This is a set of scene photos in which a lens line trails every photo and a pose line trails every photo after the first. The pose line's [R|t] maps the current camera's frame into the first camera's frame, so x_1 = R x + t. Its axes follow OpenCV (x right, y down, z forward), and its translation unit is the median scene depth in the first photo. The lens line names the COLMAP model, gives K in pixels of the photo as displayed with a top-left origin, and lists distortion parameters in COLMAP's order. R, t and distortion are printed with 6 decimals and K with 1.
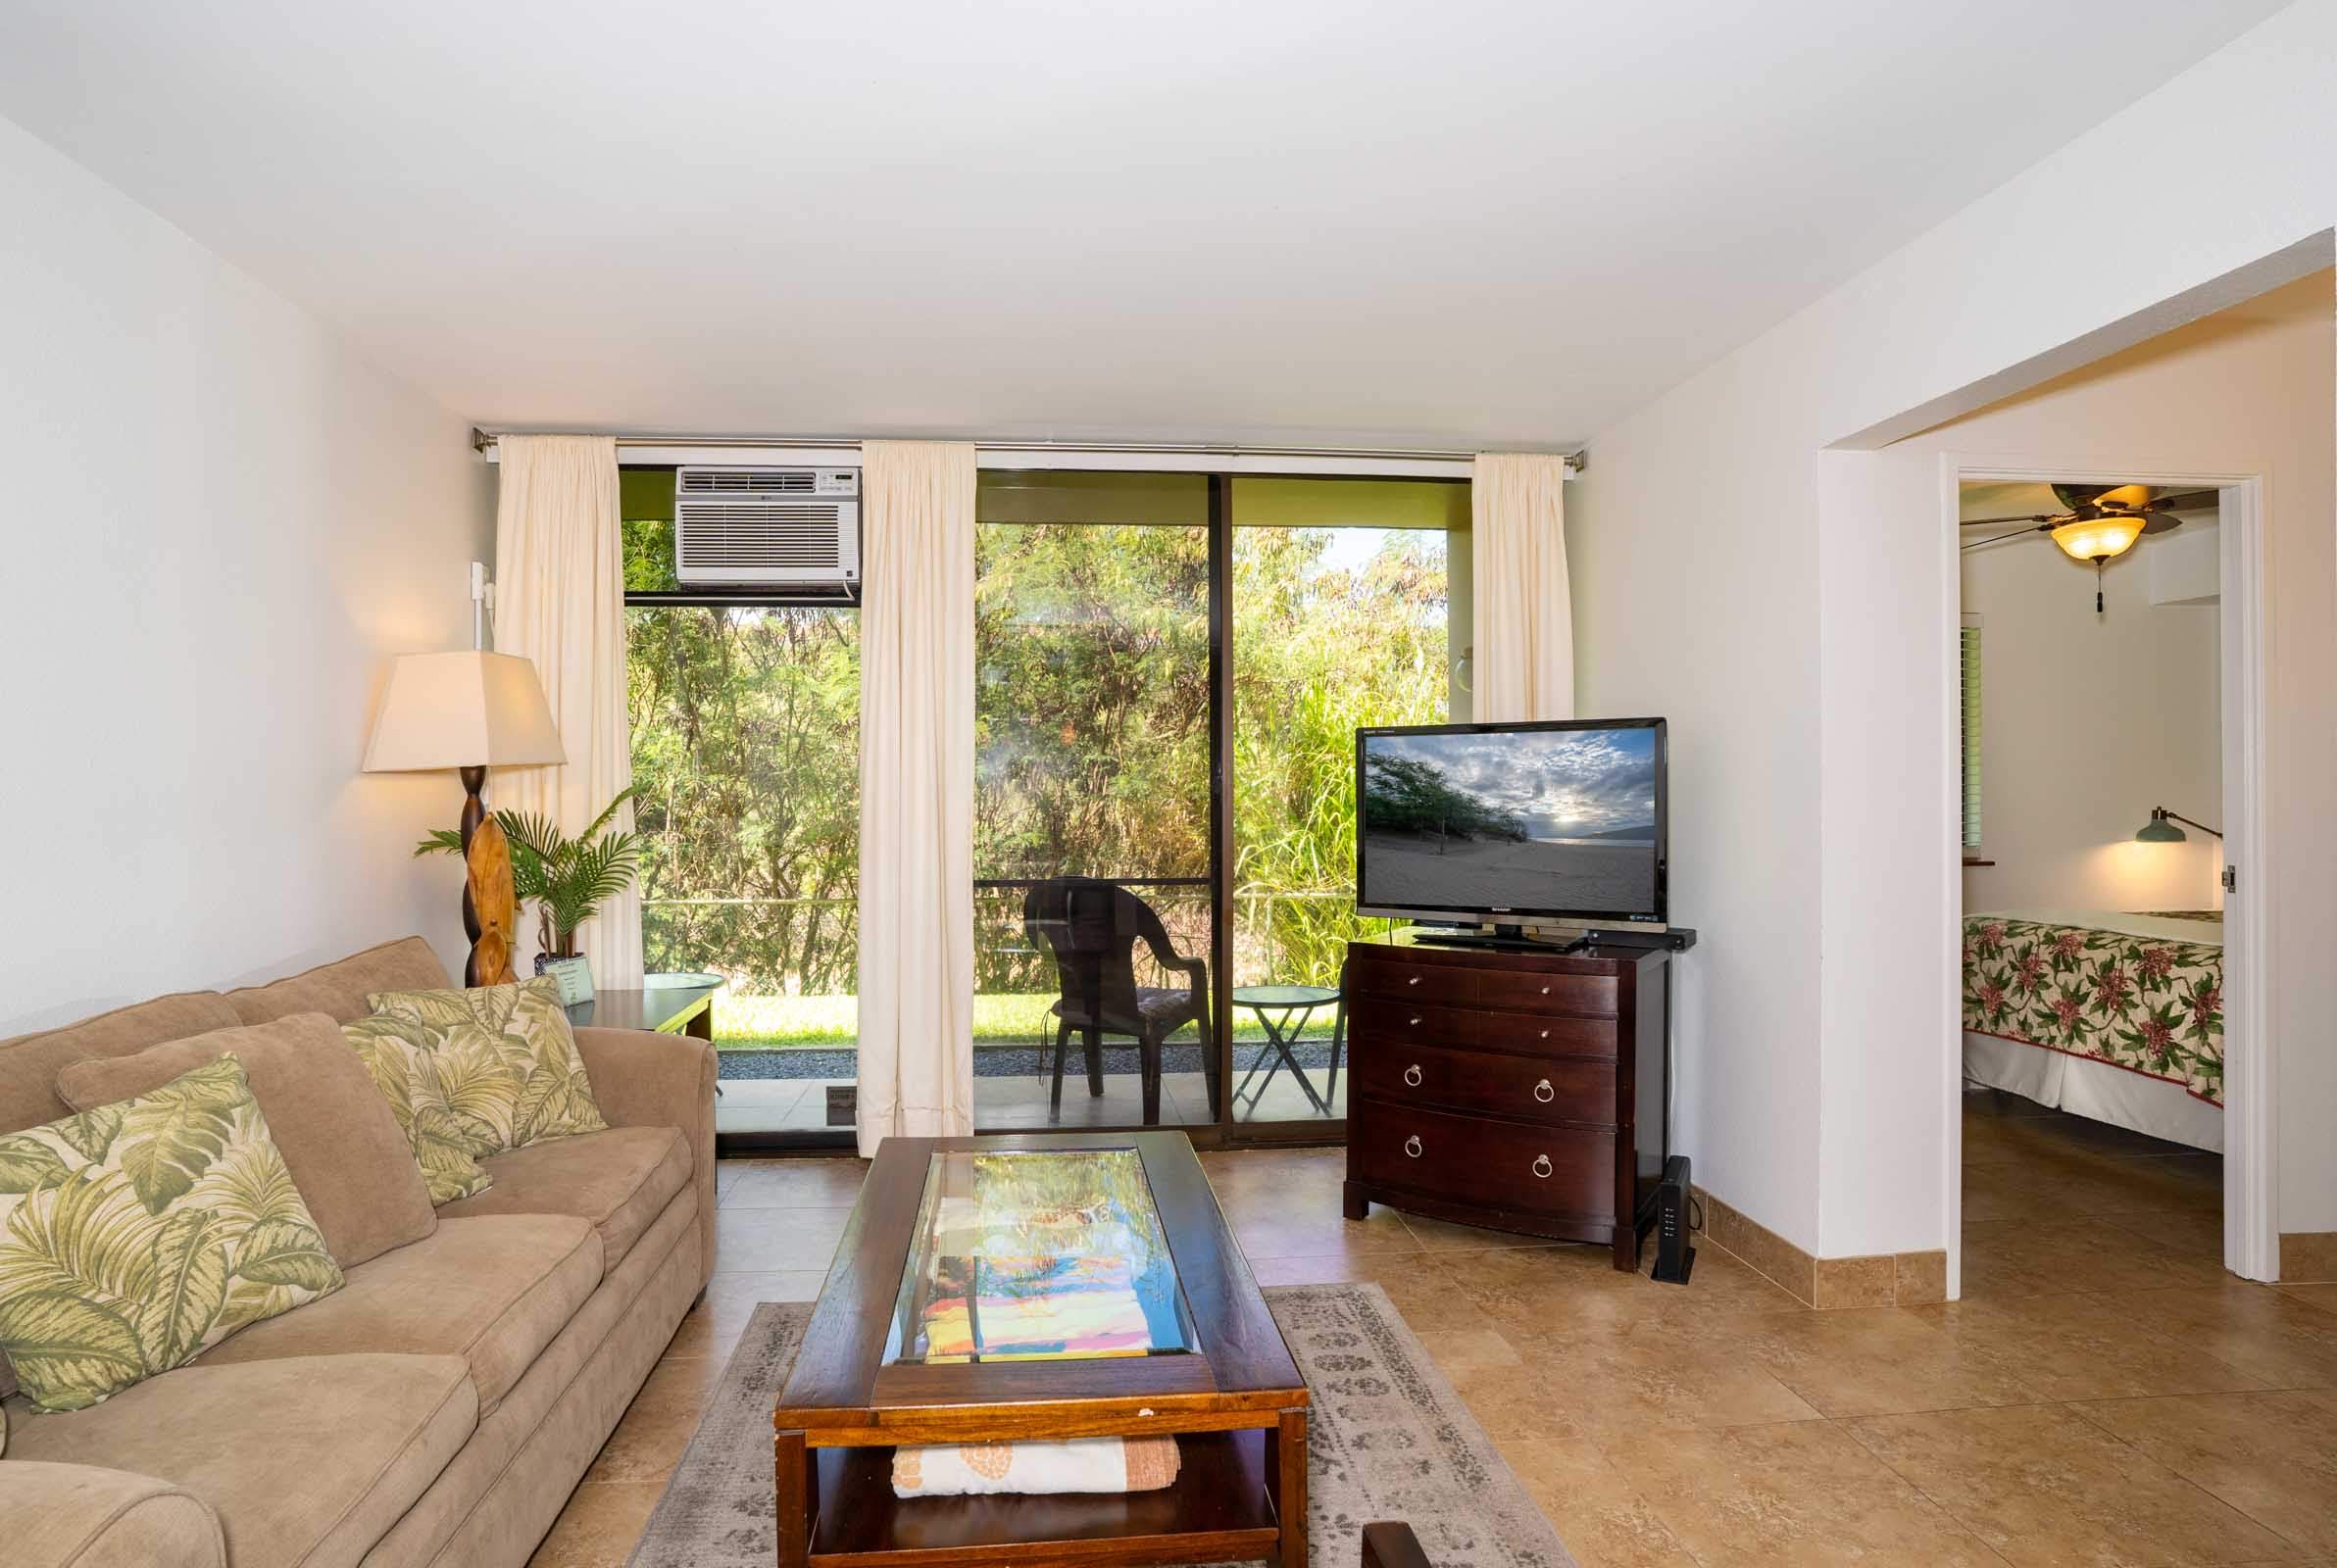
lens RADIAL K [[1248.1, 0, 1168.5], [0, 1248.1, 784.0], [0, 0, 1]] dist [-0.070001, 0.039472]
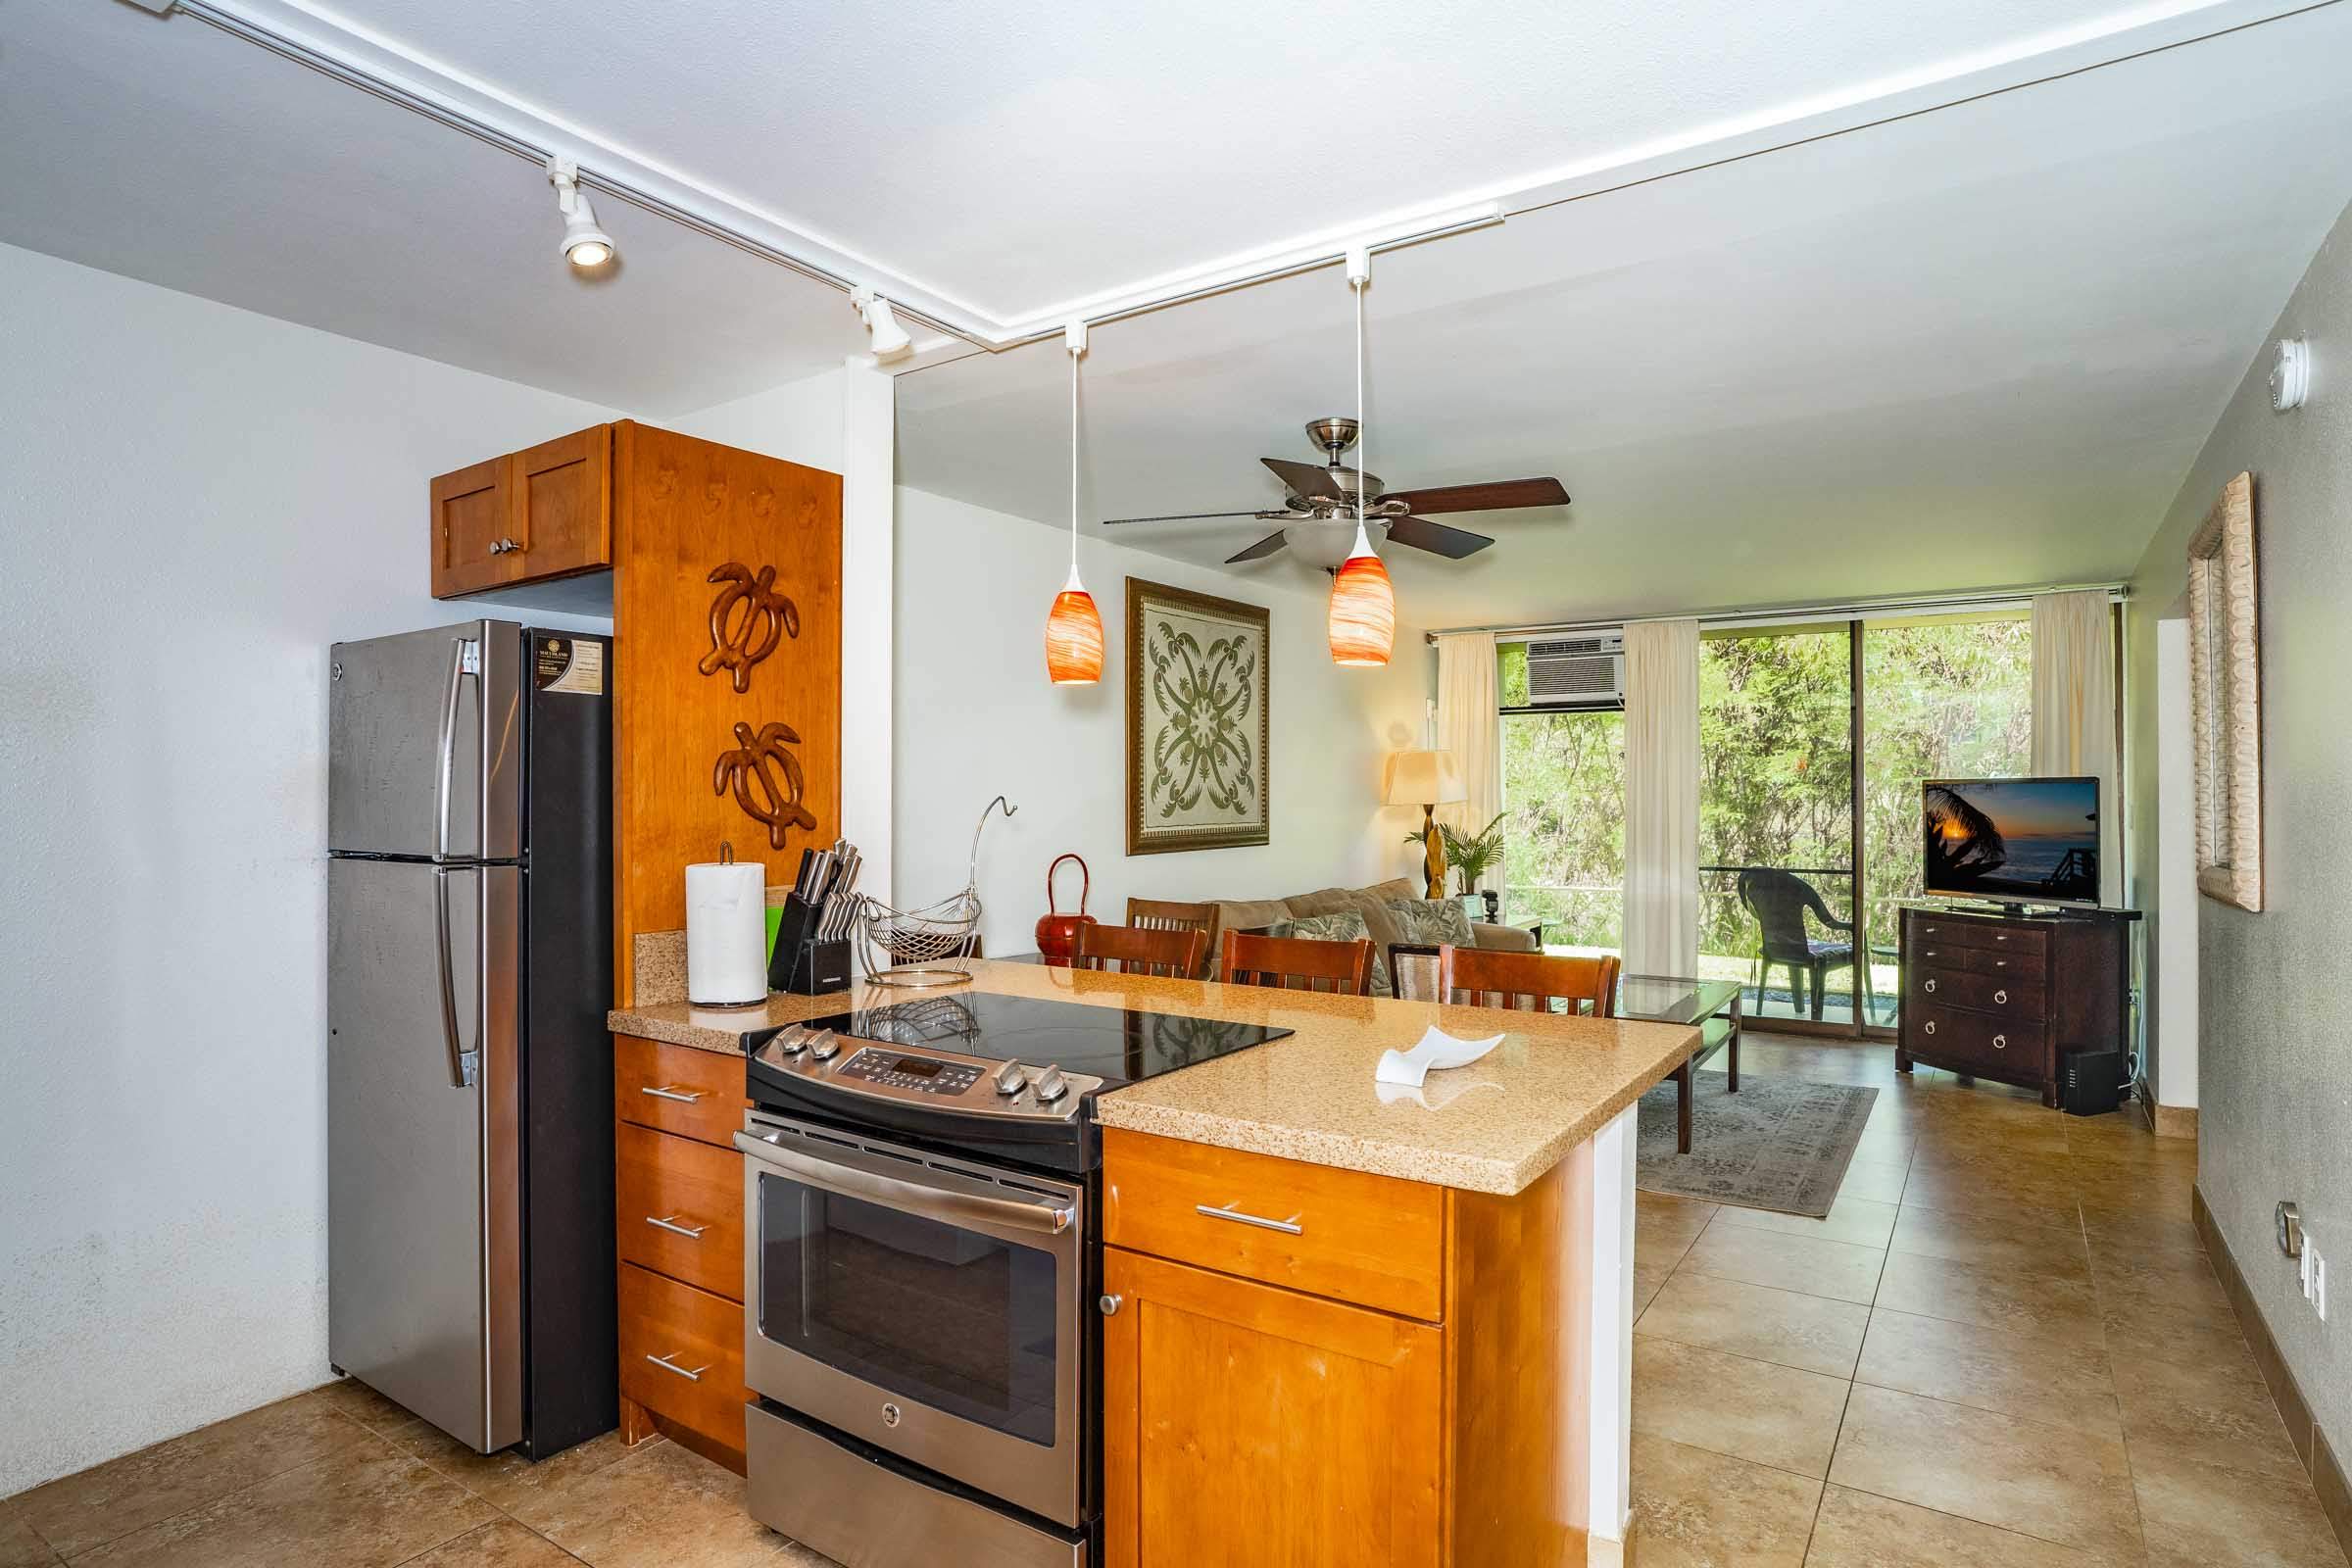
lens RADIAL K [[1253.8, 0, 1176.0], [0, 1253.8, 784.0], [0, 0, 1]] dist [-0.070392, 0.033265]
pose [[0.752826, -0.003524, -0.658211, 0.525521], [0.001253, 0.999992, -0.003920, -0.037543], [0.658219, 0.002127, 0.752824, -0.913721]]
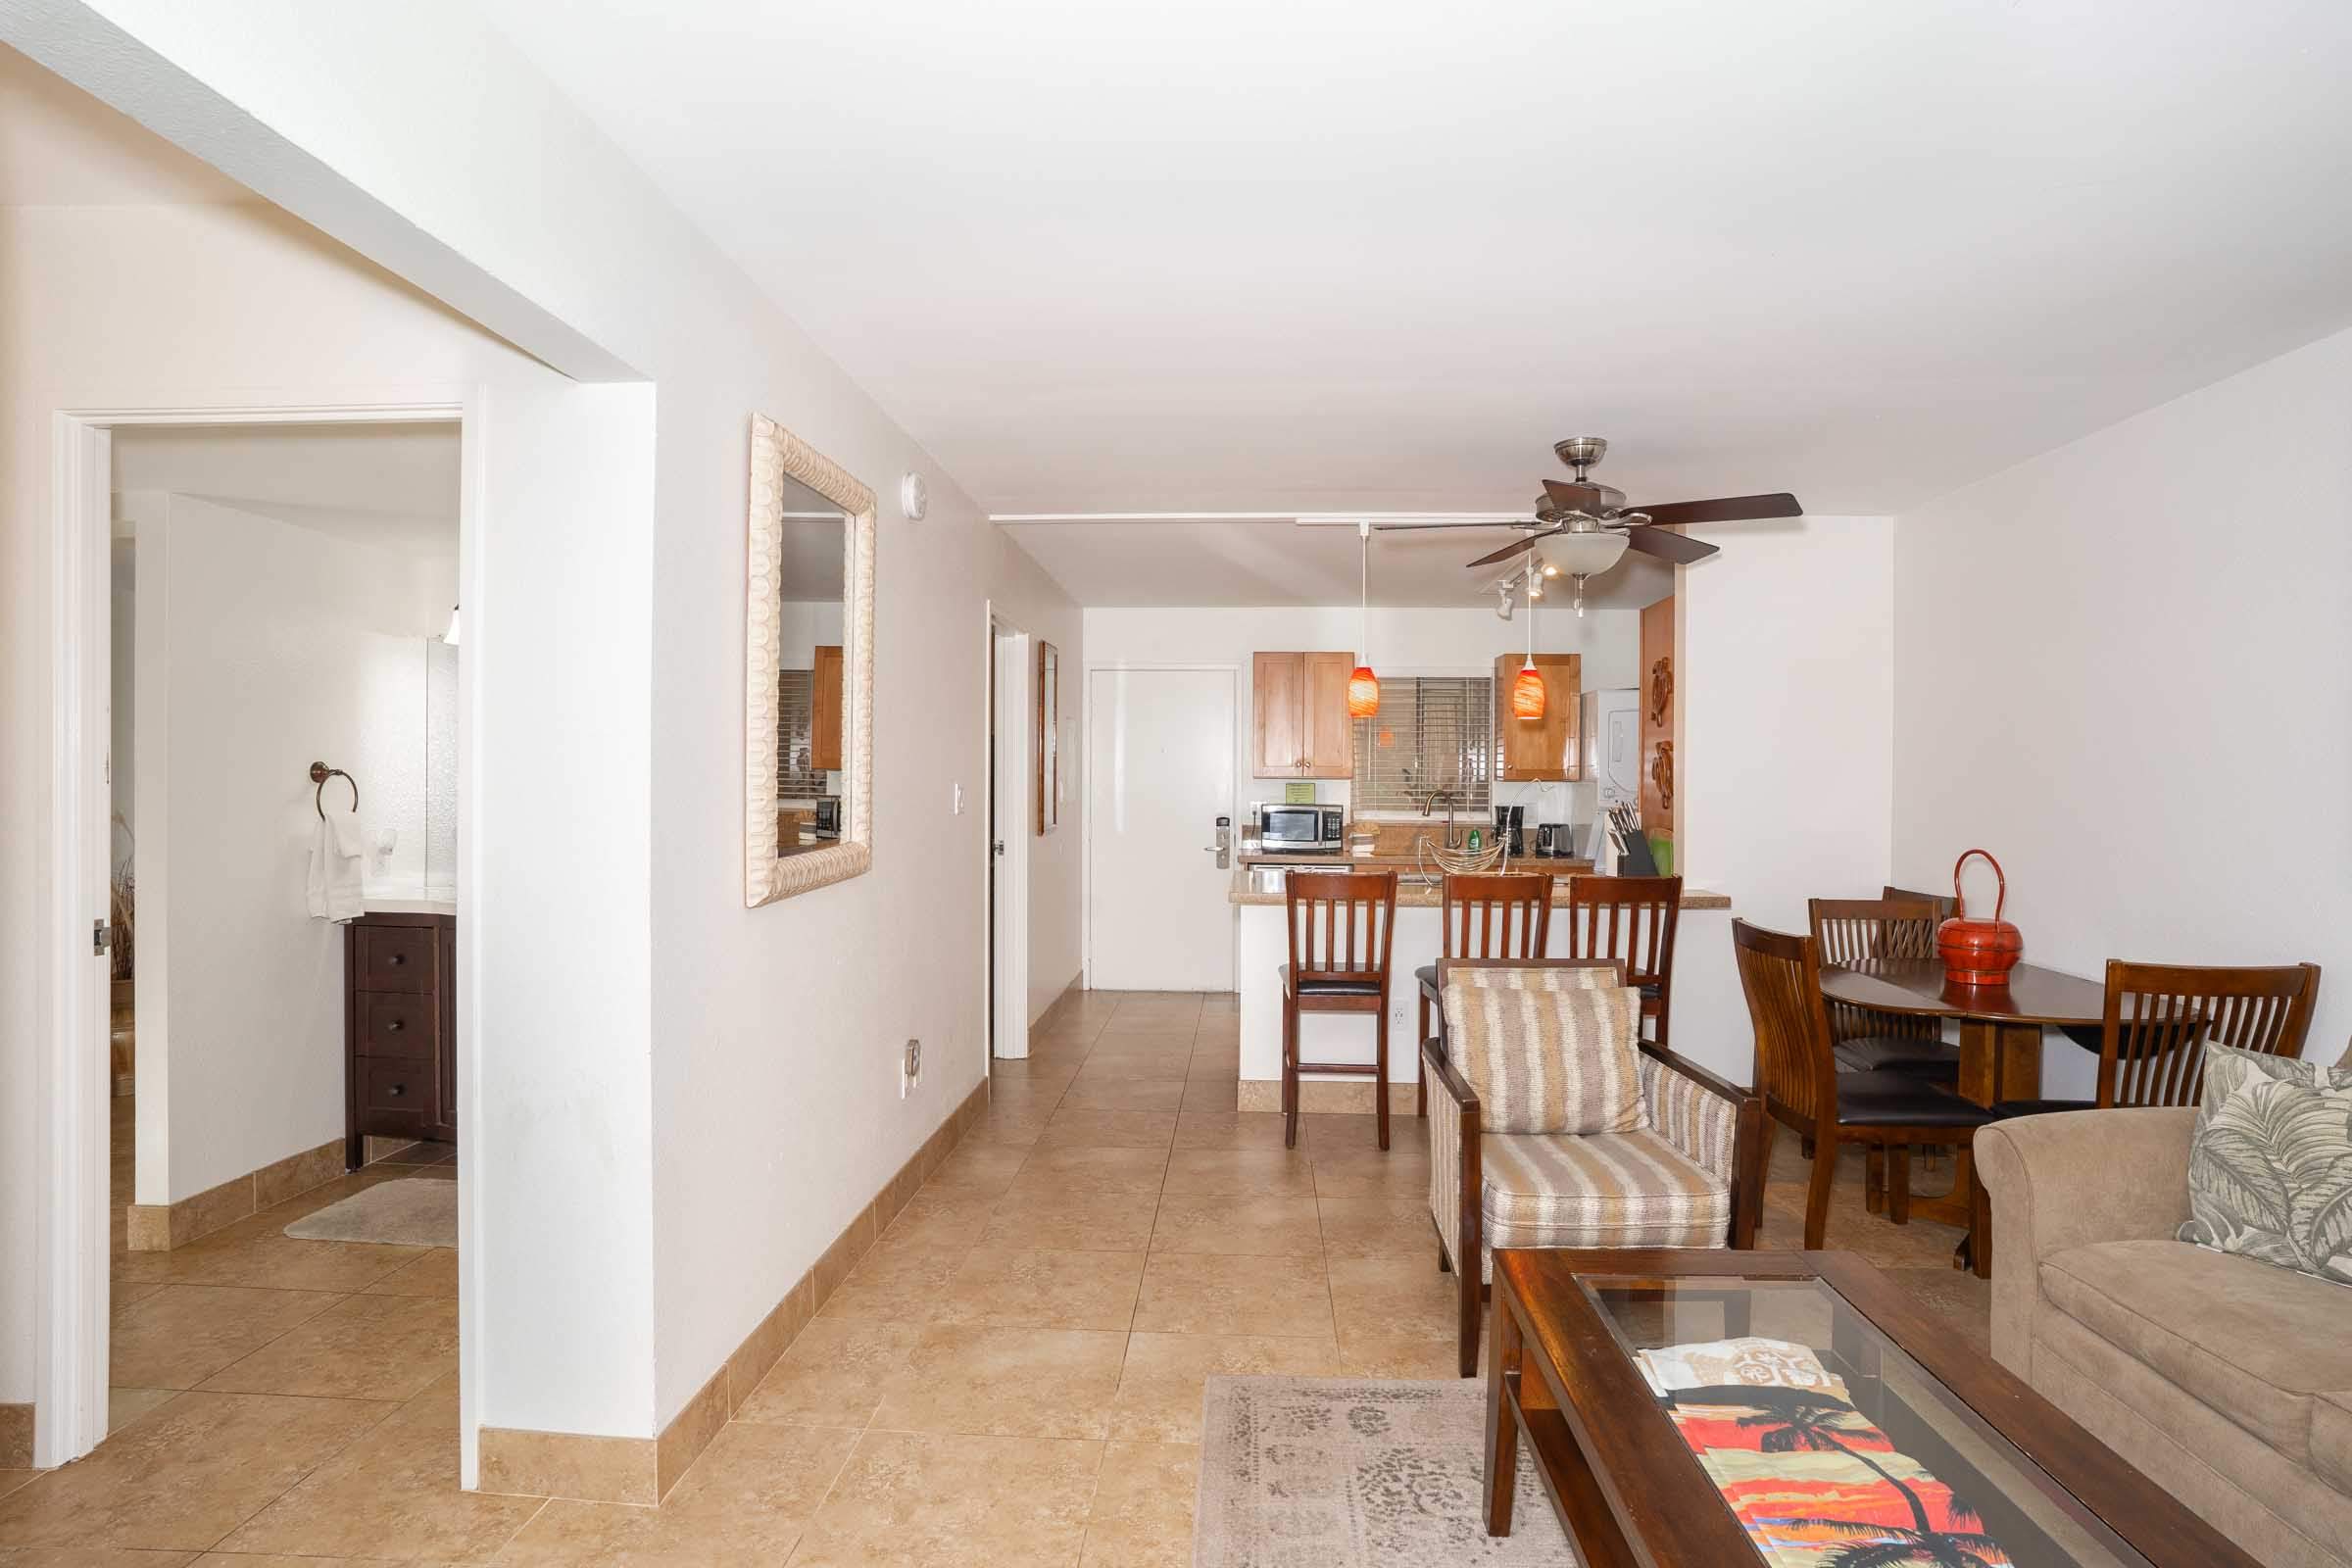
lens RADIAL K [[1226.7, 0, 1203.3], [0, 1226.7, 775.9], [0, 0, 1]] dist [-0.075210, 0.047063]
pose [[-0.989411, -0.004078, 0.145086, 0.112116], [-0.005032, 0.999968, -0.006210, -0.024182], [-0.145056, -0.006874, -0.989400, 1.116146]]
